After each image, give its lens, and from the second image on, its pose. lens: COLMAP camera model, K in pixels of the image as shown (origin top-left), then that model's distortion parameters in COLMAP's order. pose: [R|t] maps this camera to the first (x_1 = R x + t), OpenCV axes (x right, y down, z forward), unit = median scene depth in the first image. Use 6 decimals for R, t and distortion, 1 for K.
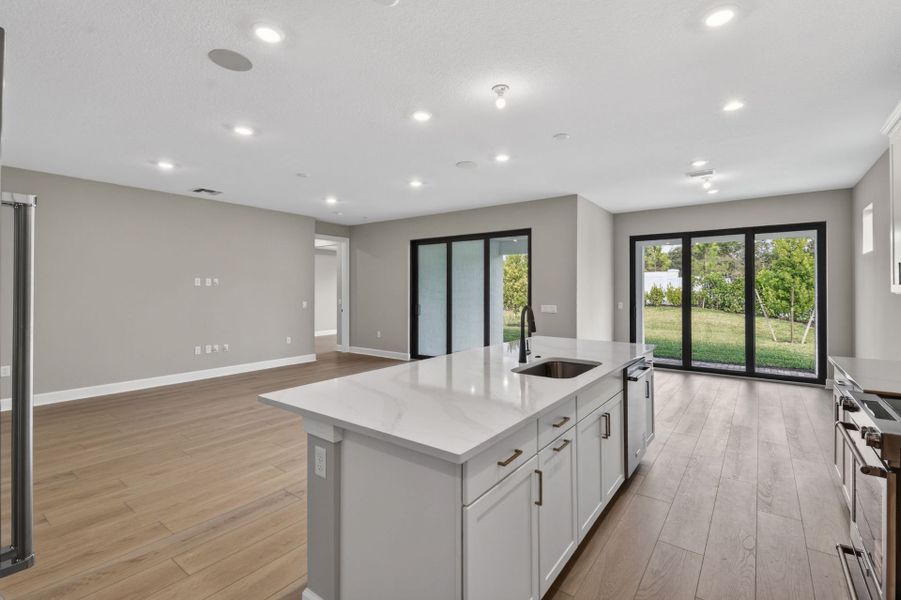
lens RADIAL K [[403.5, 0, 454.5], [0, 403.5, 289.1], [0, 0, 1]] dist [0.029425, -0.021998]
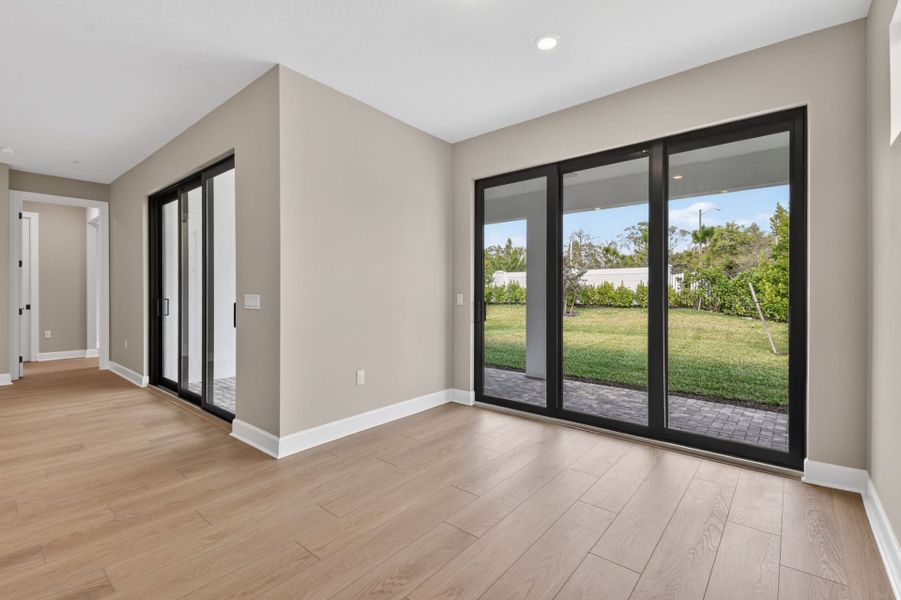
lens RADIAL K [[403.4, 0, 452.8], [0, 403.4, 294.2], [0, 0, 1]] dist [0.003126, 0.000266]
pose [[0.998439, 0.002028, -0.055808, 0.361394], [-0.001697, 0.999981, 0.005974, 0.024360], [0.055819, -0.005870, 0.998424, 0.351370]]
